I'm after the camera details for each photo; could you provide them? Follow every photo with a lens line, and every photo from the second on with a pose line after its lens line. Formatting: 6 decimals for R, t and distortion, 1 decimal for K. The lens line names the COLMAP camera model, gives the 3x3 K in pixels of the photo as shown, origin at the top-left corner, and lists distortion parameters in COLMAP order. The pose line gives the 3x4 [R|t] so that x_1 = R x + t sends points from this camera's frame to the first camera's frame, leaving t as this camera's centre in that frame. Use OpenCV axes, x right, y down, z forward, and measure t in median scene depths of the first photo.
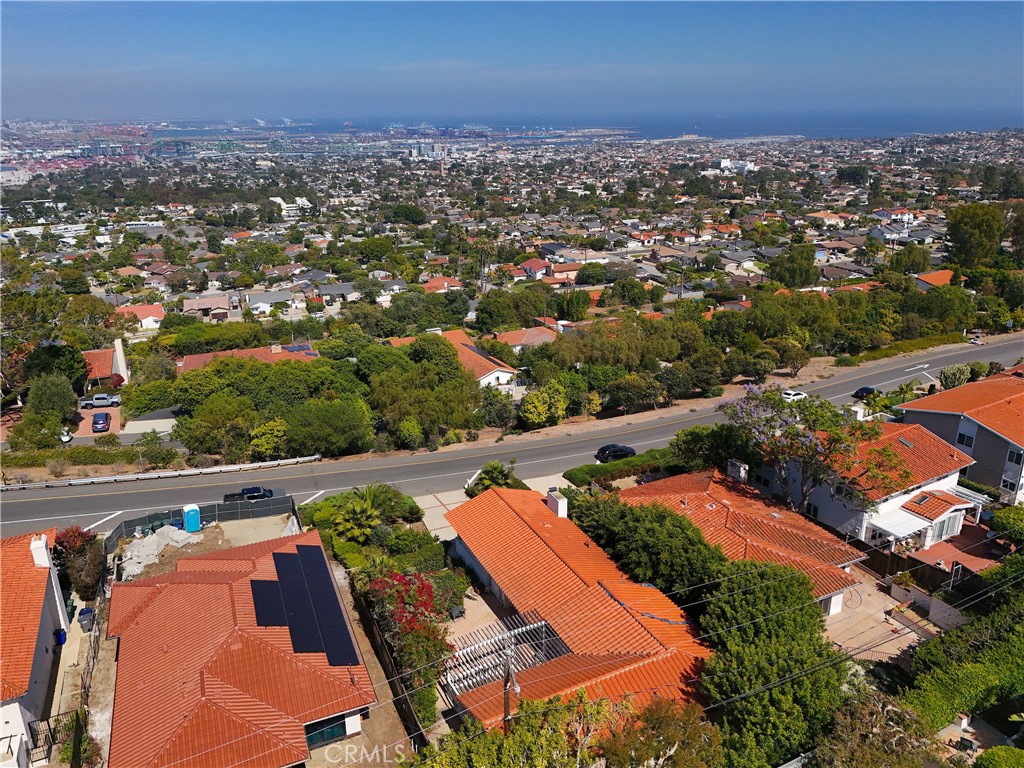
lens RADIAL K [[745.1, 0, 516.3], [0, 745.1, 384.9], [0, 0, 1]] dist [0.079661, -0.087469]
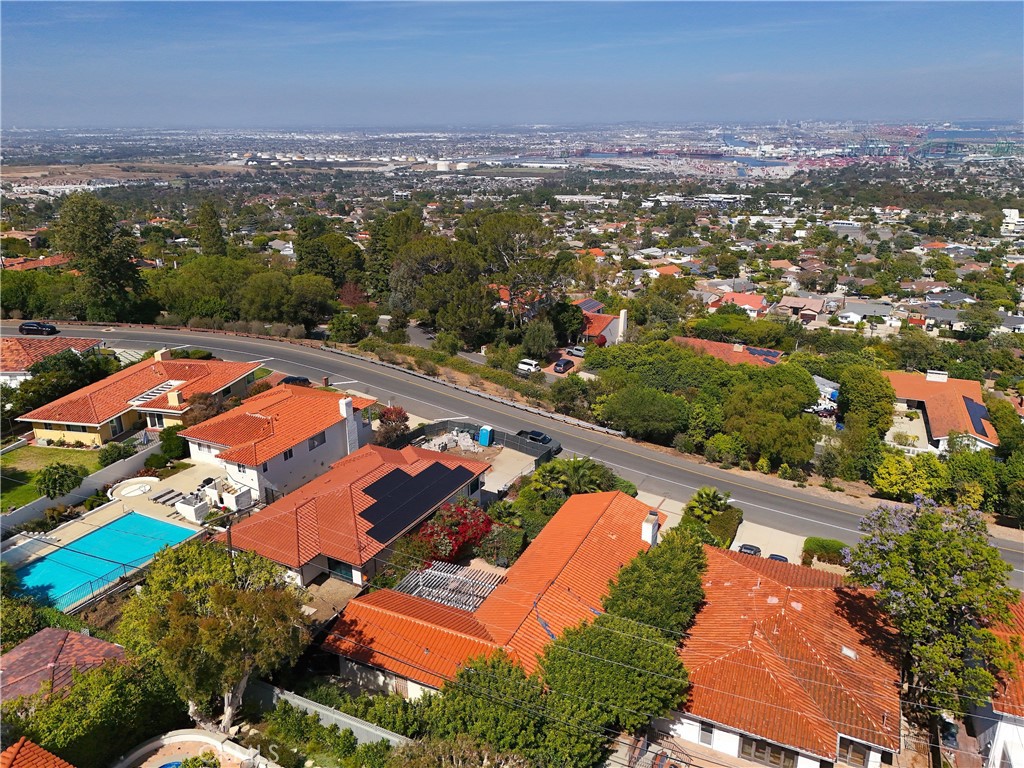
lens RADIAL K [[745.1, 0, 516.3], [0, 745.1, 384.9], [0, 0, 1]] dist [0.079661, -0.087469]
pose [[0.620355, 0.269880, -0.736426, 0.119943], [-0.270528, 0.954942, 0.122072, -0.018416], [0.736189, 0.123496, 0.665413, 0.033561]]
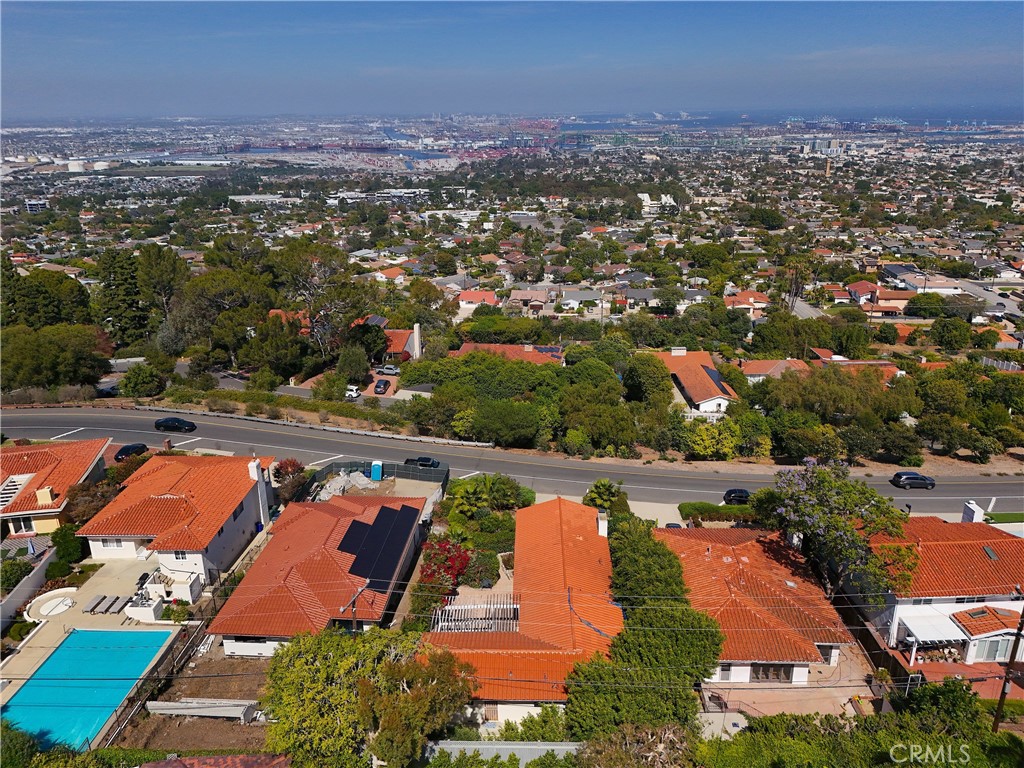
lens RADIAL K [[745.1, 0, 516.3], [0, 745.1, 384.9], [0, 0, 1]] dist [0.079661, -0.087469]
pose [[0.885890, 0.162821, -0.434382, 0.078666], [-0.159939, 0.986170, 0.043465, -0.016702], [0.435451, 0.030969, 0.899679, -0.025956]]
